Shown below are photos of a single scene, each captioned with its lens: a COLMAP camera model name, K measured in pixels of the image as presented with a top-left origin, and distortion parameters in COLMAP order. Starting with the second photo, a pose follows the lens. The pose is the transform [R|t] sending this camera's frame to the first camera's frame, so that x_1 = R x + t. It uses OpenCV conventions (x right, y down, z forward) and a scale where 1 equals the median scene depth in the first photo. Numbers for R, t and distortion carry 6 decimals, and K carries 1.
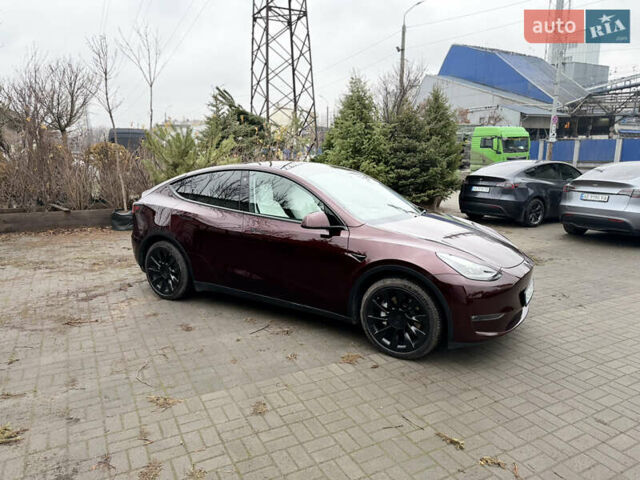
lens RADIAL K [[450.1, 0, 318.0], [0, 450.1, 242.5], [0, 0, 1]] dist [0.051344, -0.063446]
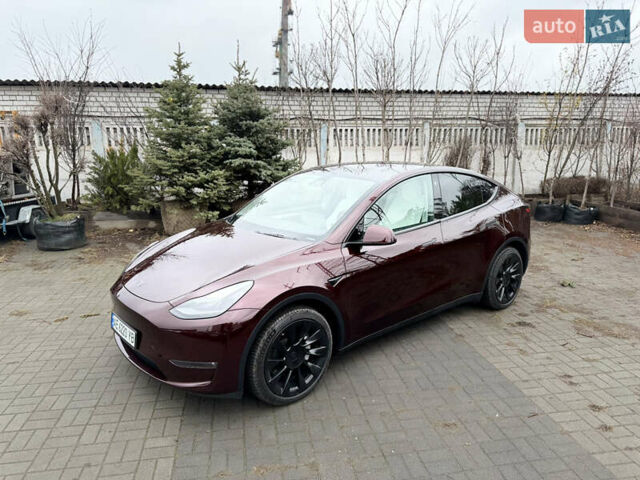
lens RADIAL K [[450.1, 0, 318.0], [0, 450.1, 242.5], [0, 0, 1]] dist [0.051344, -0.063446]
pose [[-0.317760, 0.204346, -0.925889, 0.838257], [-0.183880, 0.944681, 0.271600, -0.251662], [0.930170, 0.256556, -0.262607, 1.169219]]
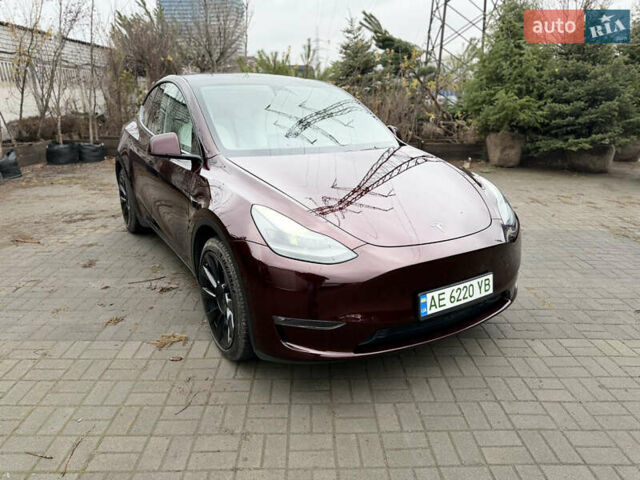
lens RADIAL K [[456.1, 0, 319.1], [0, 456.1, 242.2], [0, 0, 1]] dist [0.000523, 0.002924]
pose [[0.893890, 0.136641, -0.426954, 0.424111], [-0.087249, 0.987230, 0.133281, -0.011908], [0.439713, -0.081887, 0.894397, 0.338622]]
